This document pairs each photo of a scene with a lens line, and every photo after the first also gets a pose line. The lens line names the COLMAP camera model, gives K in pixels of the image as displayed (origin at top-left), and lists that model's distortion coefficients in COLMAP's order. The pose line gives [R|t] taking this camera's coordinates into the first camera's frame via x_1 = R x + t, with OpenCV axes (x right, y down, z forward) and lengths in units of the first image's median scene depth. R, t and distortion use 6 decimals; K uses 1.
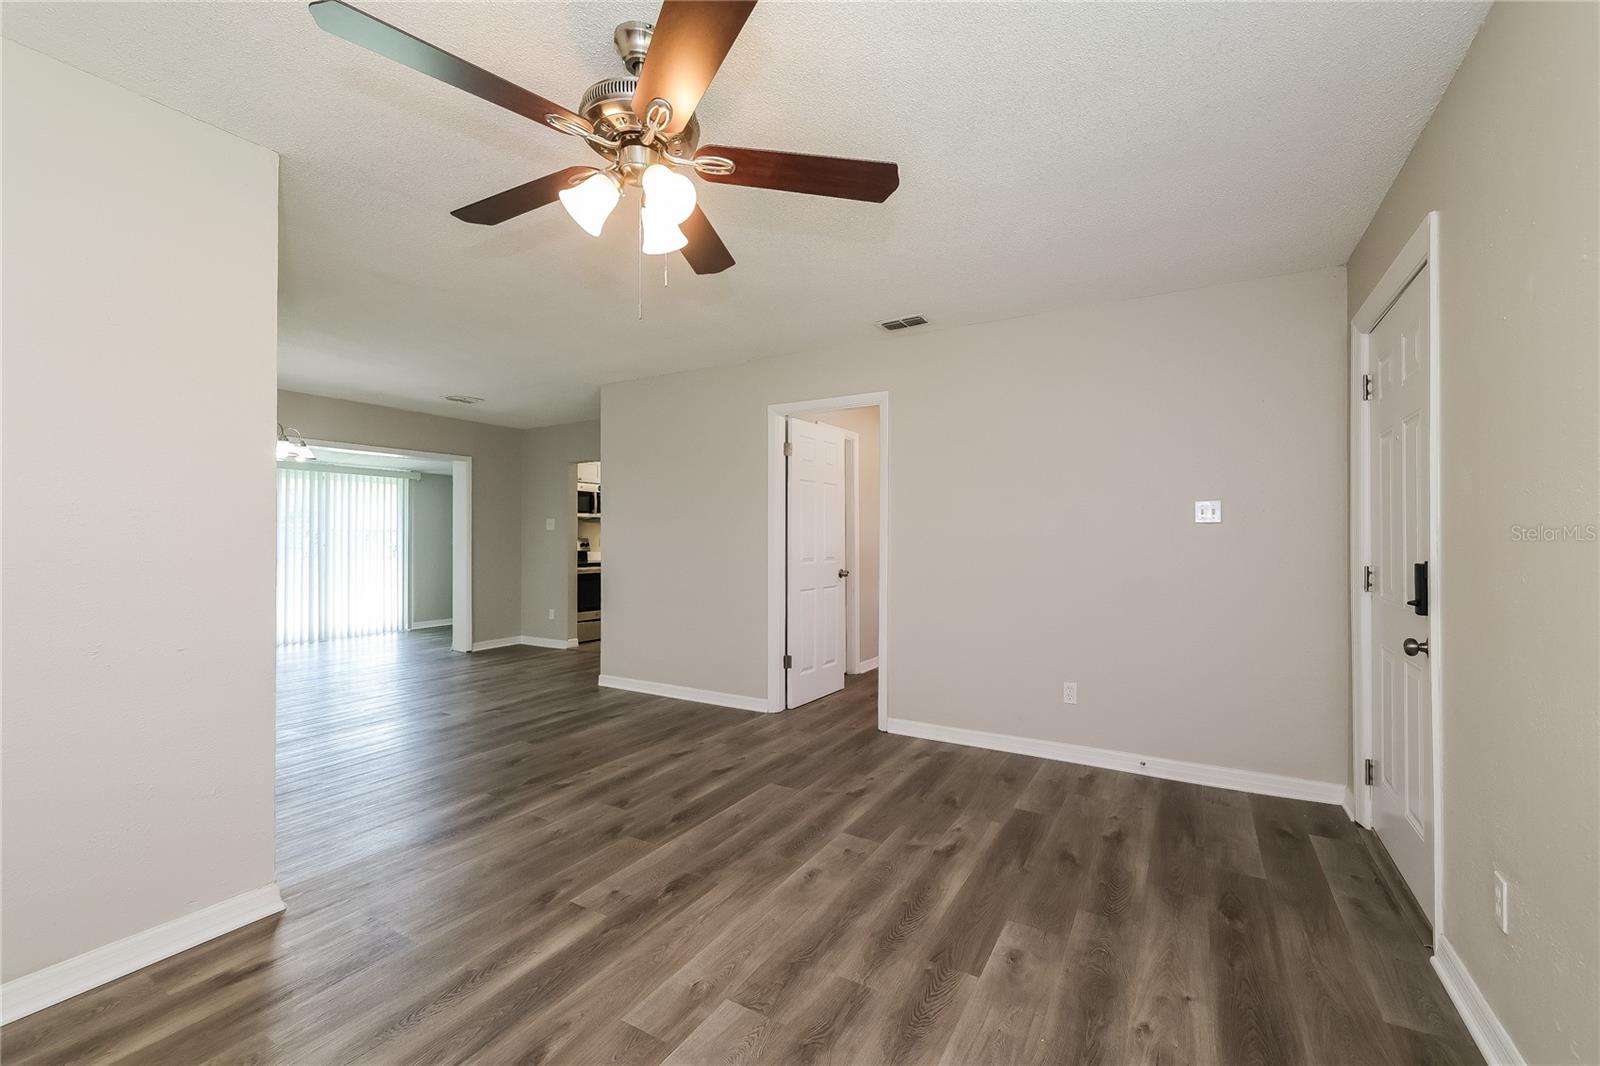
lens RADIAL K [[684.6, 0, 796.5], [0, 684.6, 529.2], [0, 0, 1]] dist [0.010322, -0.000195]
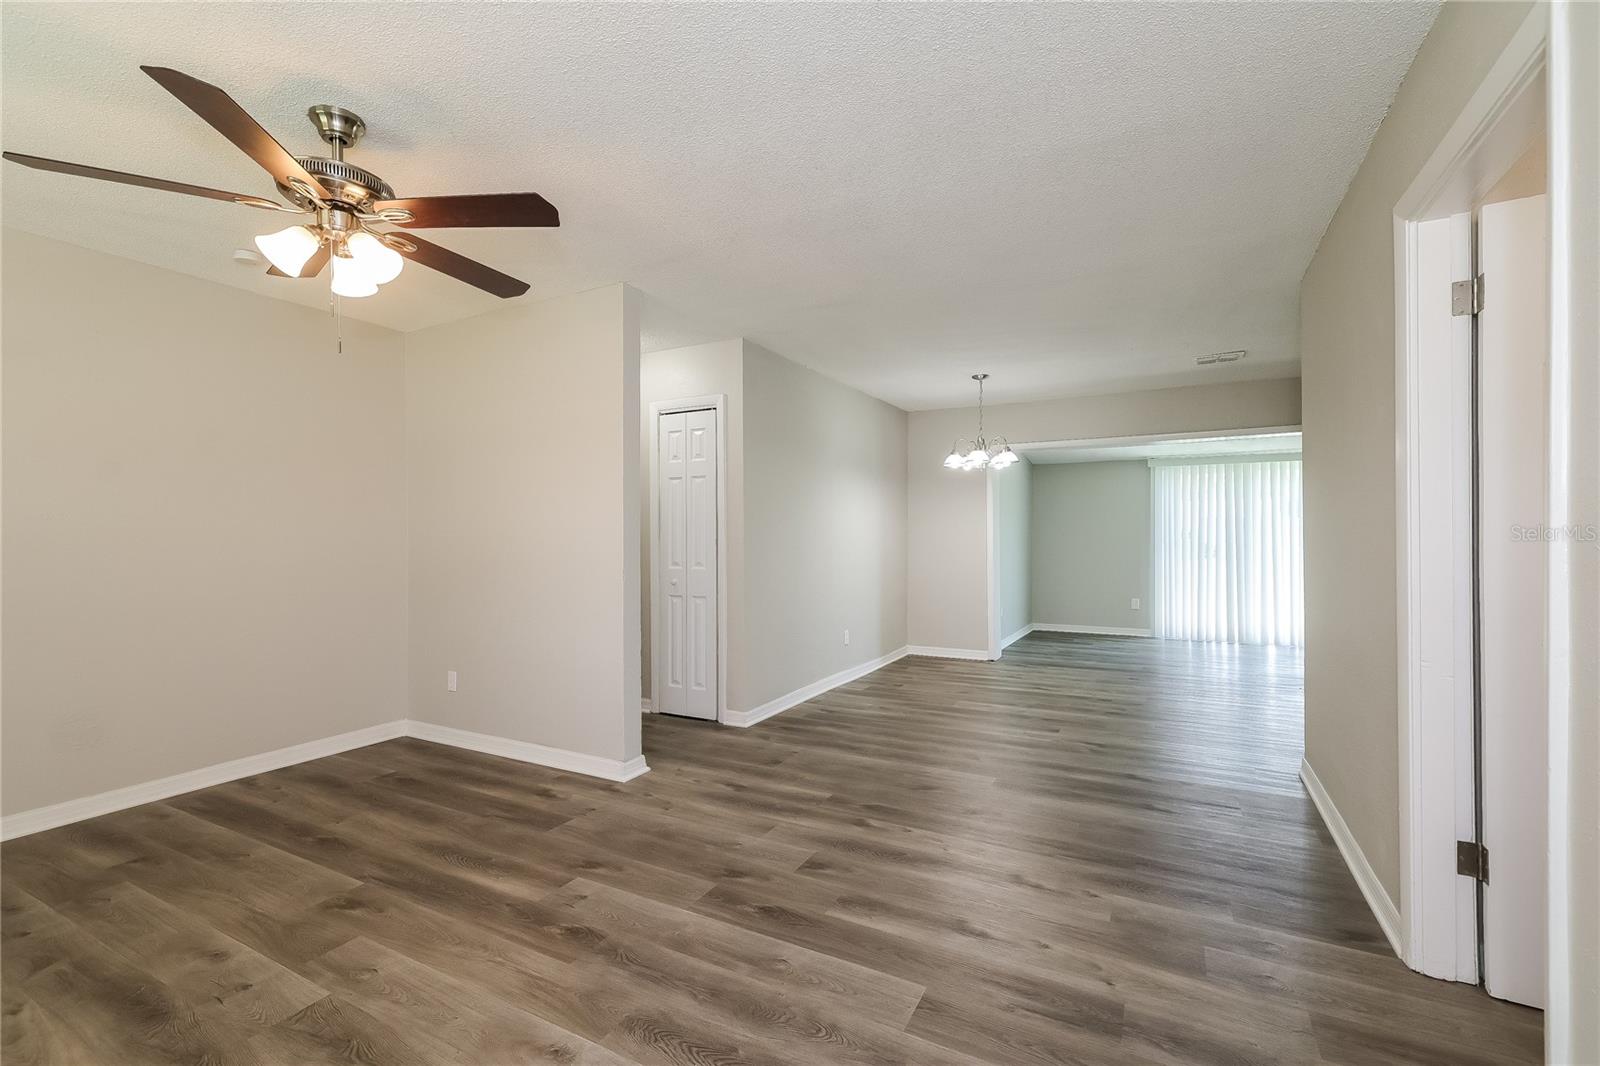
lens RADIAL K [[676.4, 0, 800.0], [0, 676.4, 533.0], [0, 0, 1]] dist [0.002853, 0.000049]
pose [[0.042223, -0.004332, -0.999099, 0.507993], [0.013810, 0.999898, -0.003752, 0.016282], [0.999013, -0.013639, 0.042278, 0.917074]]
